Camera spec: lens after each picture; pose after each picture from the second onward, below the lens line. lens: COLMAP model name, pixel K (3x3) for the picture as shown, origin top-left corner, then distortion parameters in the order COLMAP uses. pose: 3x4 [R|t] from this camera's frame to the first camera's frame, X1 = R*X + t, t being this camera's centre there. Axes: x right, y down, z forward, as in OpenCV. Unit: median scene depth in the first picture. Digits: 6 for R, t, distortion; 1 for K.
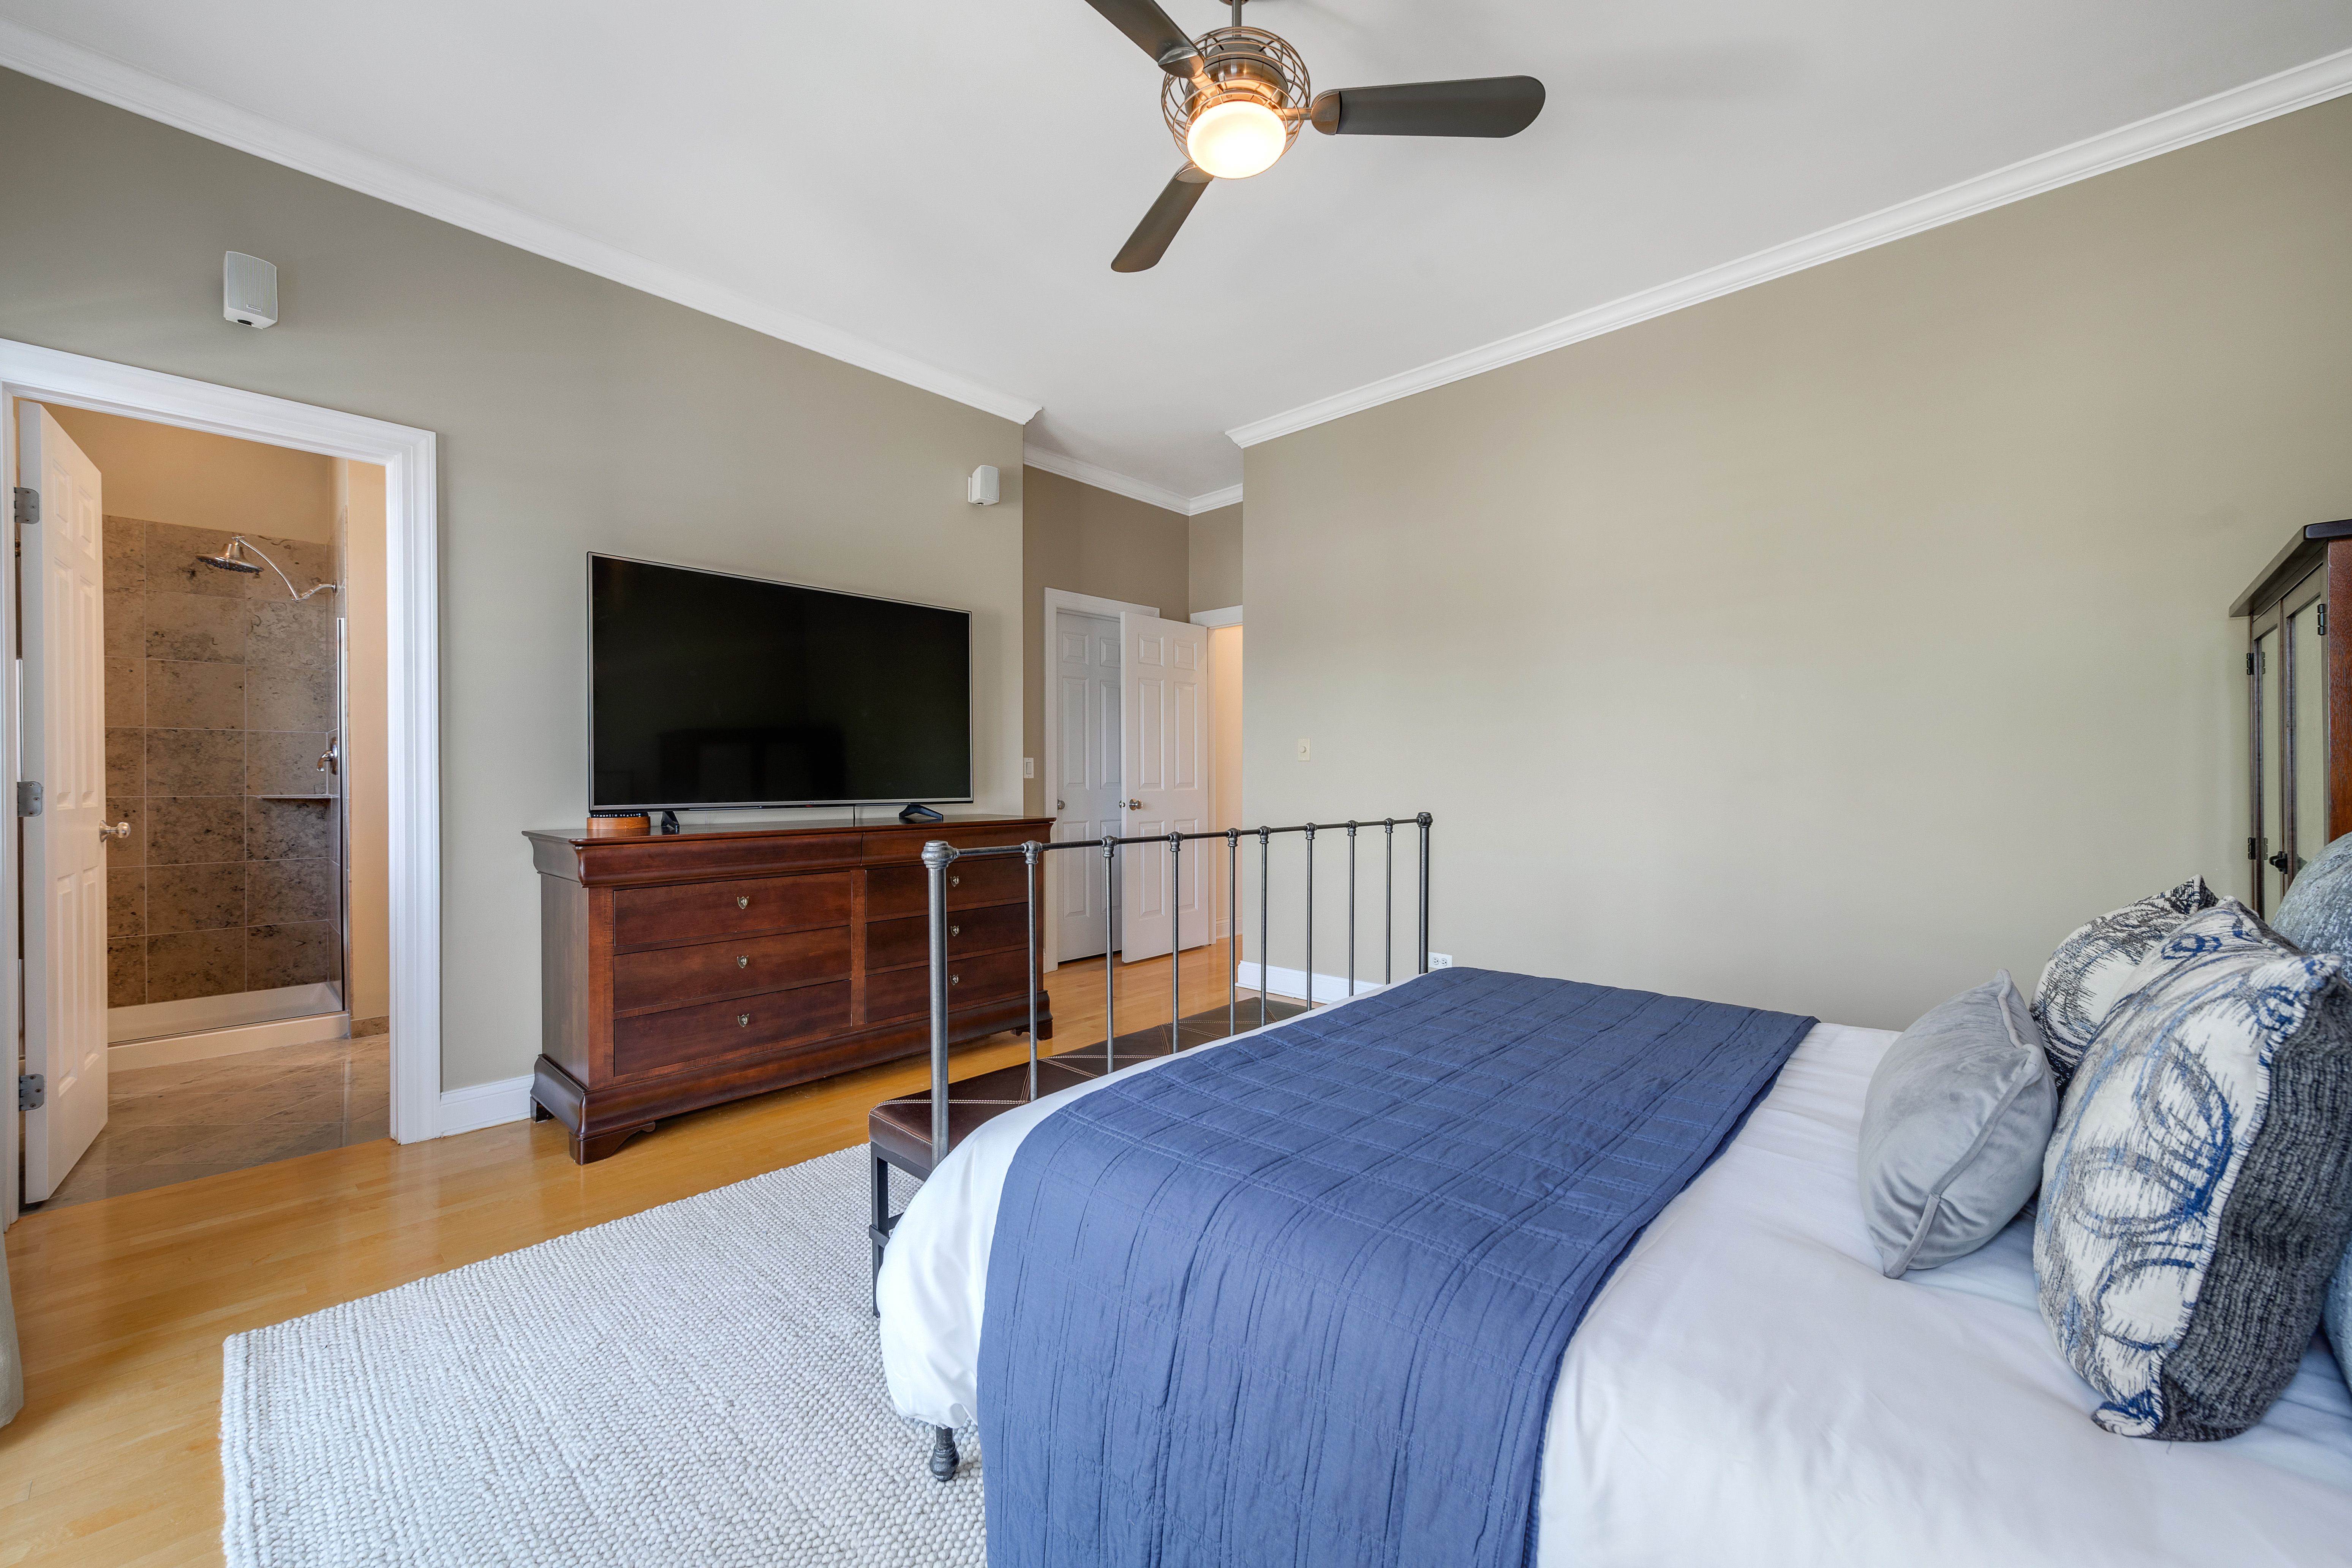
lens RADIAL K [[909.2, 0, 1176.3], [0, 909.2, 780.3], [0, 0, 1]] dist [0.003322, 0.000082]
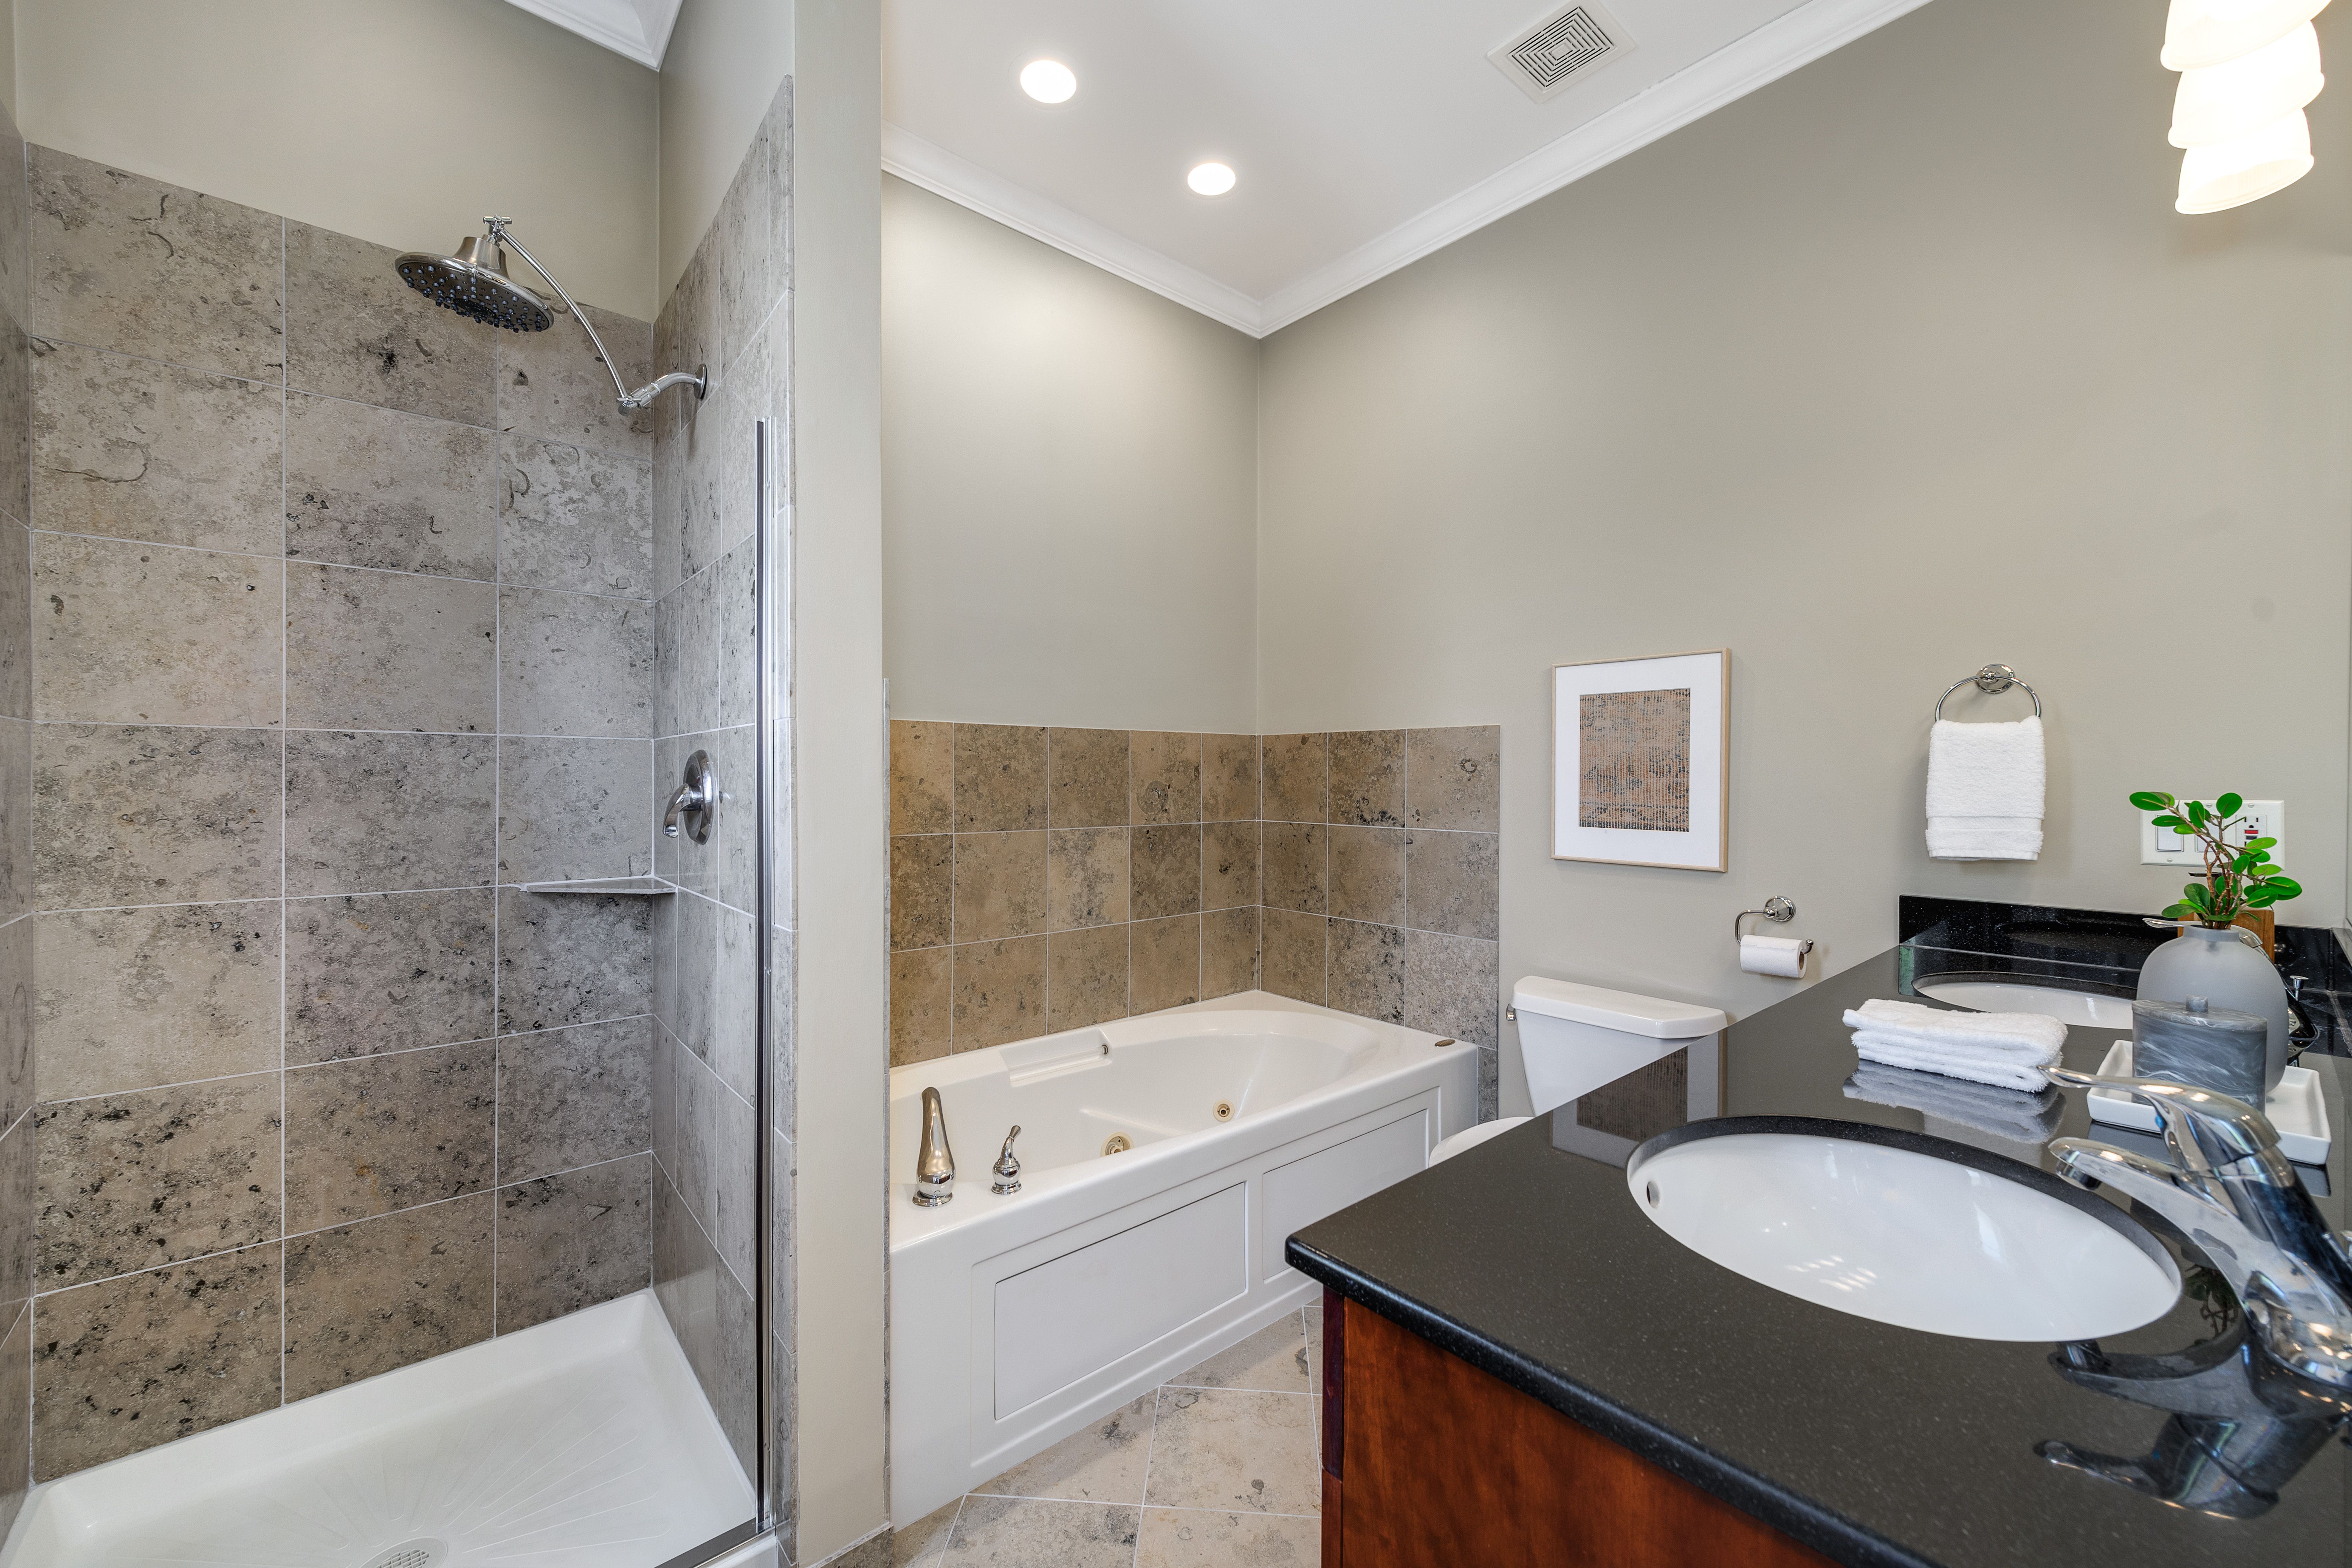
lens RADIAL K [[909.2, 0, 1176.4], [0, 909.2, 782.6], [0, 0, 1]] dist [0.003322, 0.000082]
pose [[0.994073, 0.003193, -0.108669, -0.664663], [-0.003320, 0.999994, -0.000991, -0.033355], [0.108666, 0.001346, 0.994077, 0.616310]]
